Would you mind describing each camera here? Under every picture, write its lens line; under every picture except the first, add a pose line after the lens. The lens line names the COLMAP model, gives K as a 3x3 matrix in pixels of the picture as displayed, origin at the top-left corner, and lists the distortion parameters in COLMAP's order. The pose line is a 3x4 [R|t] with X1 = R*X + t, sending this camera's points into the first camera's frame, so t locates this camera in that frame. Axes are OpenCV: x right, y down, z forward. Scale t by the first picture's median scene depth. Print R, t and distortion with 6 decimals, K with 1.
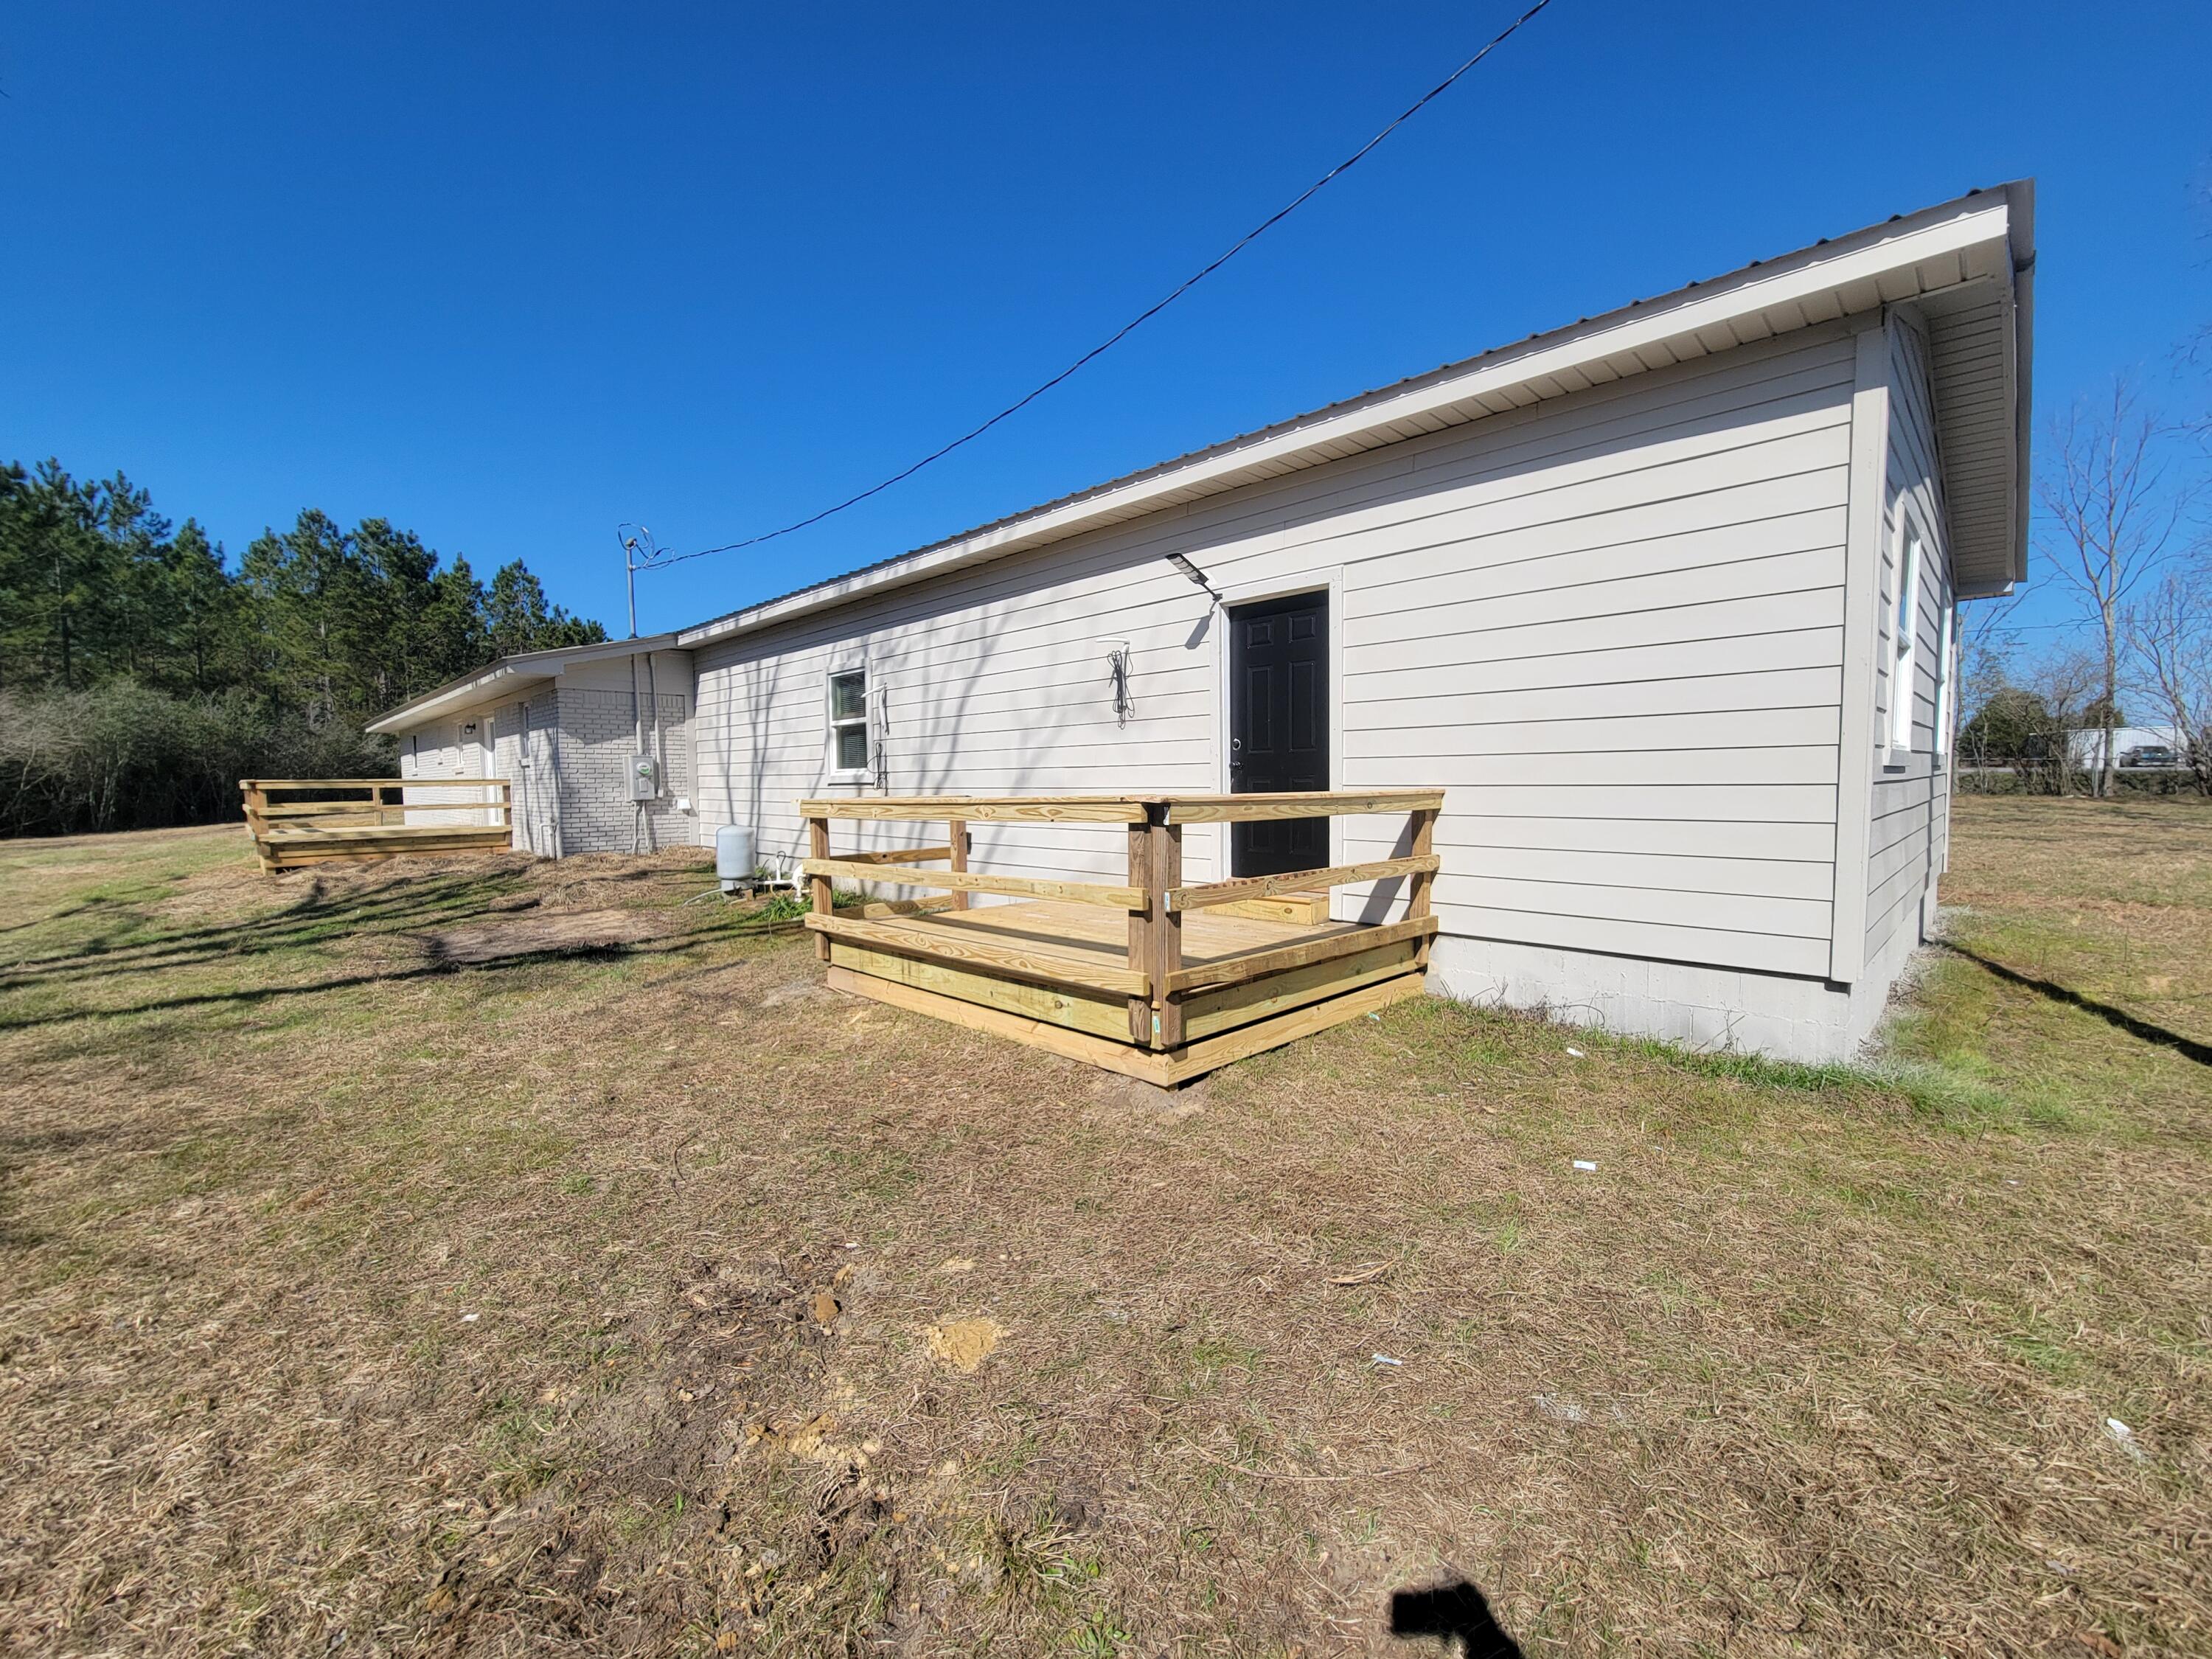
lens RADIAL K [[898.9, 0, 1093.0], [0, 898.9, 822.5], [0, 0, 1]] dist [0.001317, -0.001582]
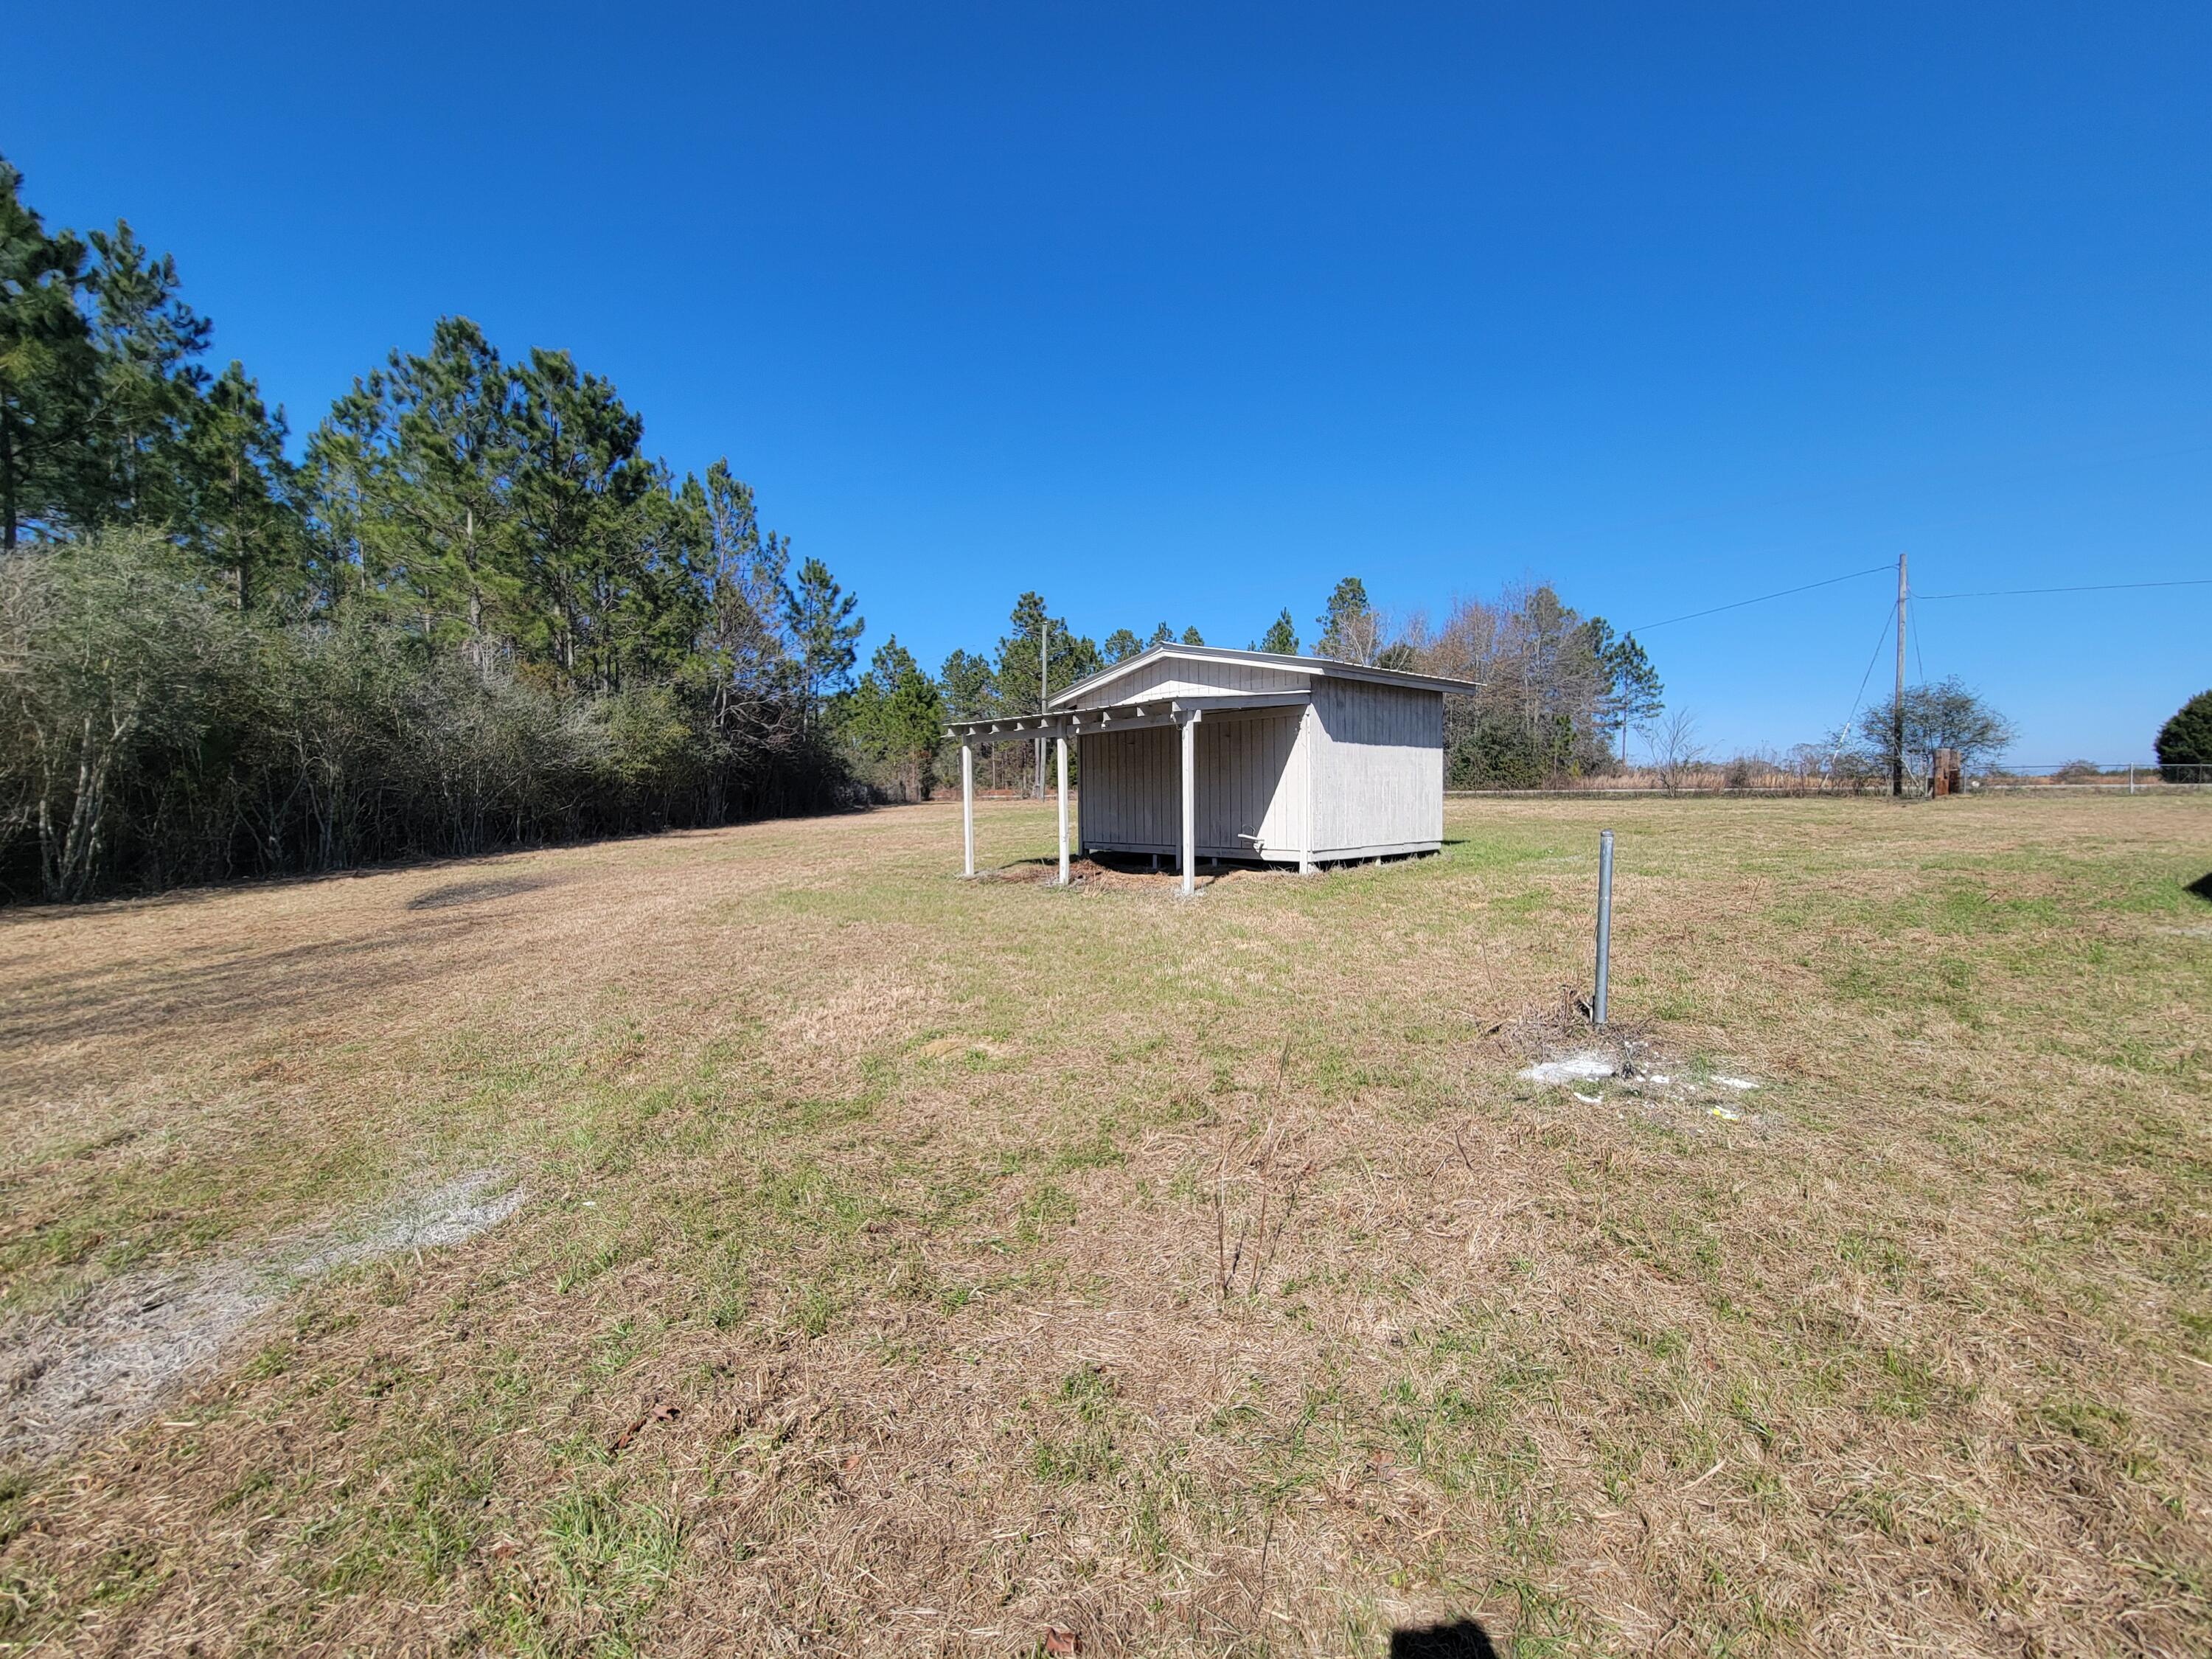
lens RADIAL K [[898.9, 0, 1090.6], [0, 898.9, 830.3], [0, 0, 1]] dist [0.001317, -0.001582]
pose [[0.999975, -0.000839, 0.007070, -6.586933], [0.000974, 0.999818, -0.019076, -0.129818], [-0.007053, 0.019083, 0.999793, 6.031918]]
